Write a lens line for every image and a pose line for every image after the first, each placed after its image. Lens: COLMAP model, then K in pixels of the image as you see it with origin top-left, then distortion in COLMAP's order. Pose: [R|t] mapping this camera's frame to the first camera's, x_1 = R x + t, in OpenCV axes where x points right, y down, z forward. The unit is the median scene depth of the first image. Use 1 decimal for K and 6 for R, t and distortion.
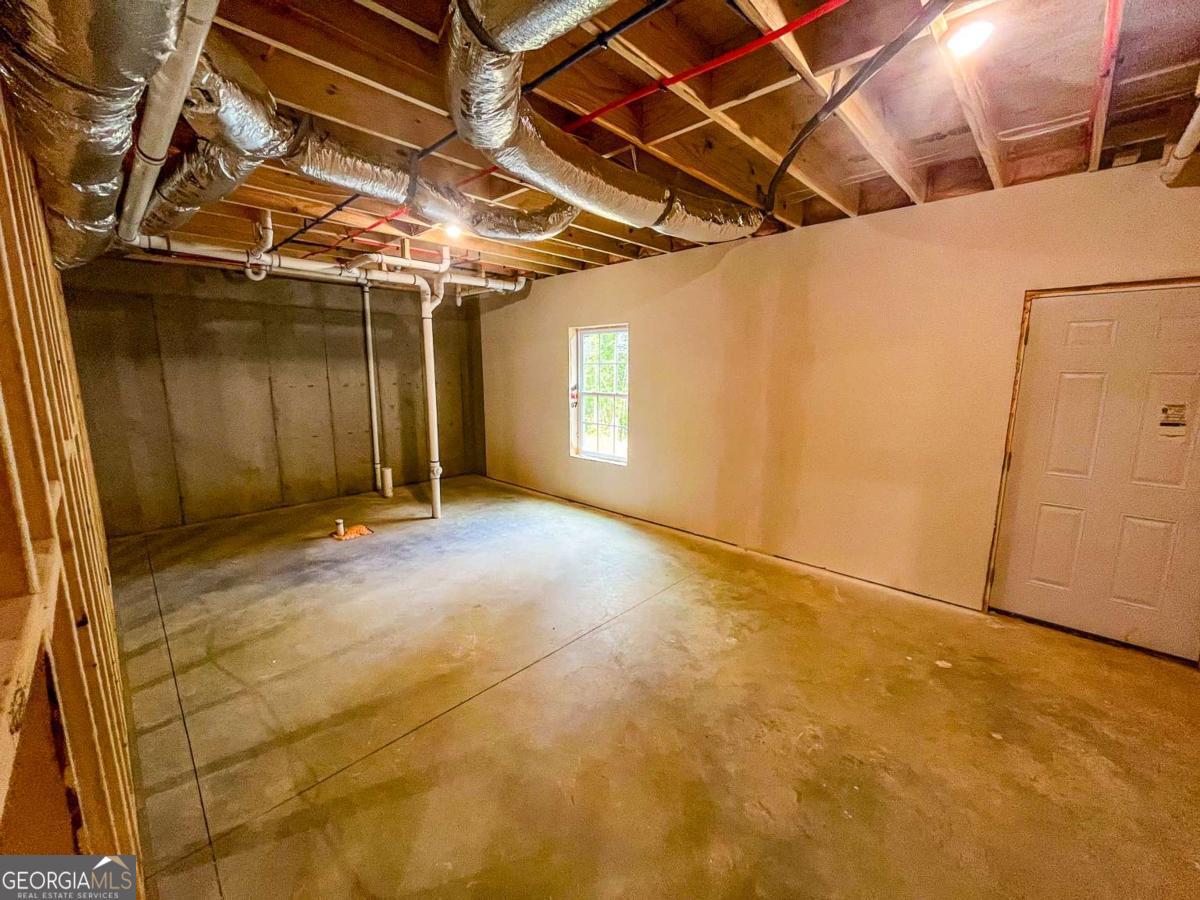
lens RADIAL K [[482.5, 0, 596.9], [0, 482.5, 445.9], [0, 0, 1]] dist [-0.000469, -0.001443]
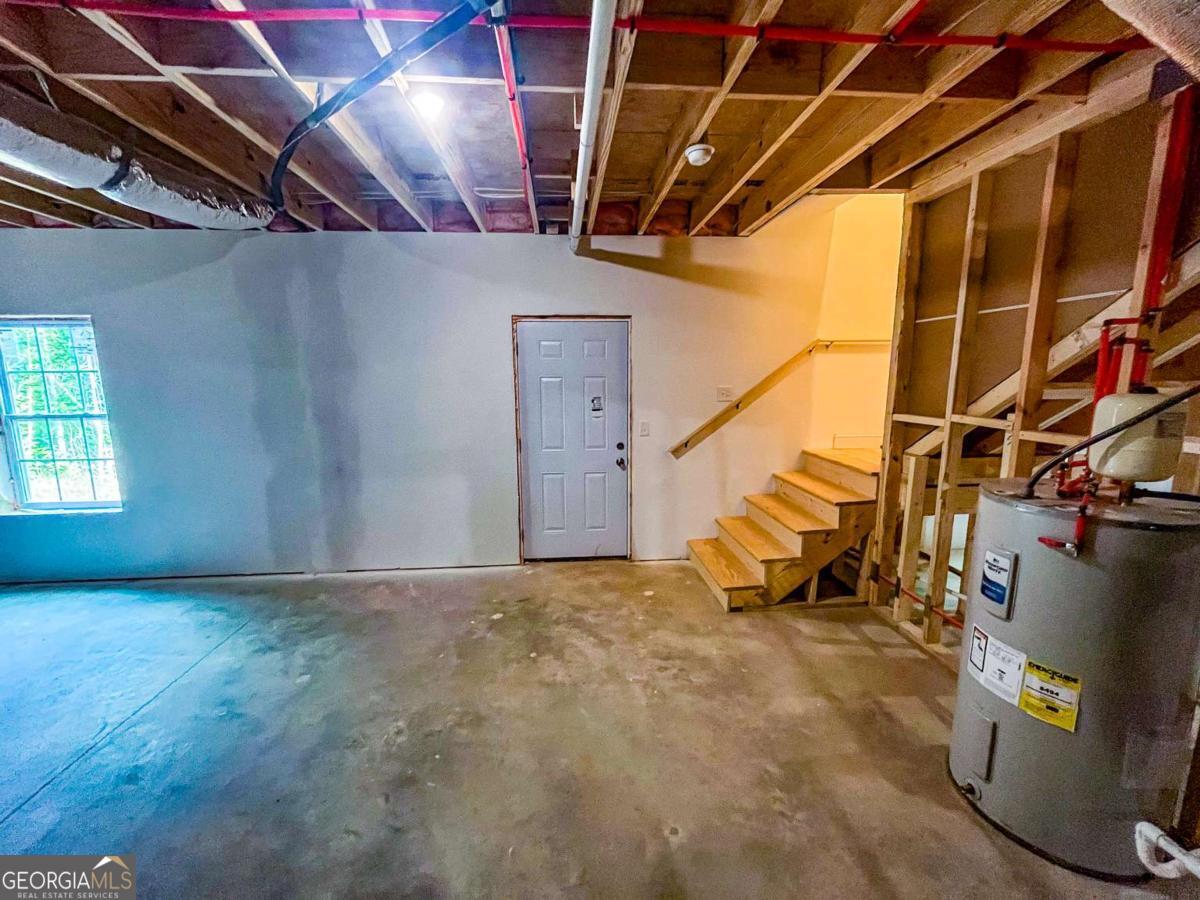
lens RADIAL K [[482.5, 0, 596.9], [0, 482.5, 445.9], [0, 0, 1]] dist [-0.000469, -0.001443]
pose [[0.669747, -0.119246, 0.732952, 0.038391], [0.126681, 0.990901, 0.045456, 0.000365], [-0.731704, 0.062408, 0.678760, -0.040537]]
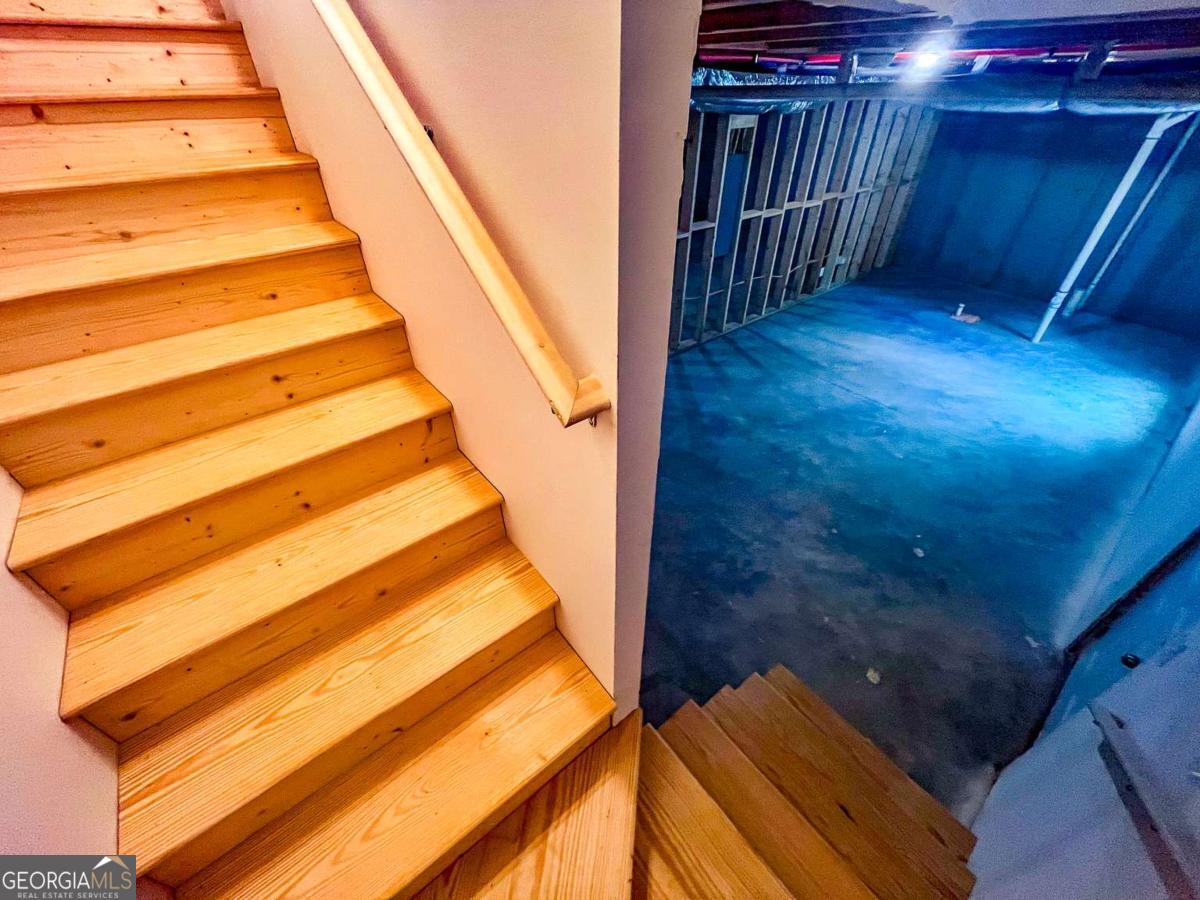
lens RADIAL K [[482.5, 0, 596.9], [0, 482.5, 445.9], [0, 0, 1]] dist [-0.000469, -0.001443]
pose [[-0.141666, 0.602257, -0.785632, 1.511418], [-0.155255, 0.770297, 0.618497, -0.361745], [0.977664, 0.209594, -0.015622, 0.143901]]
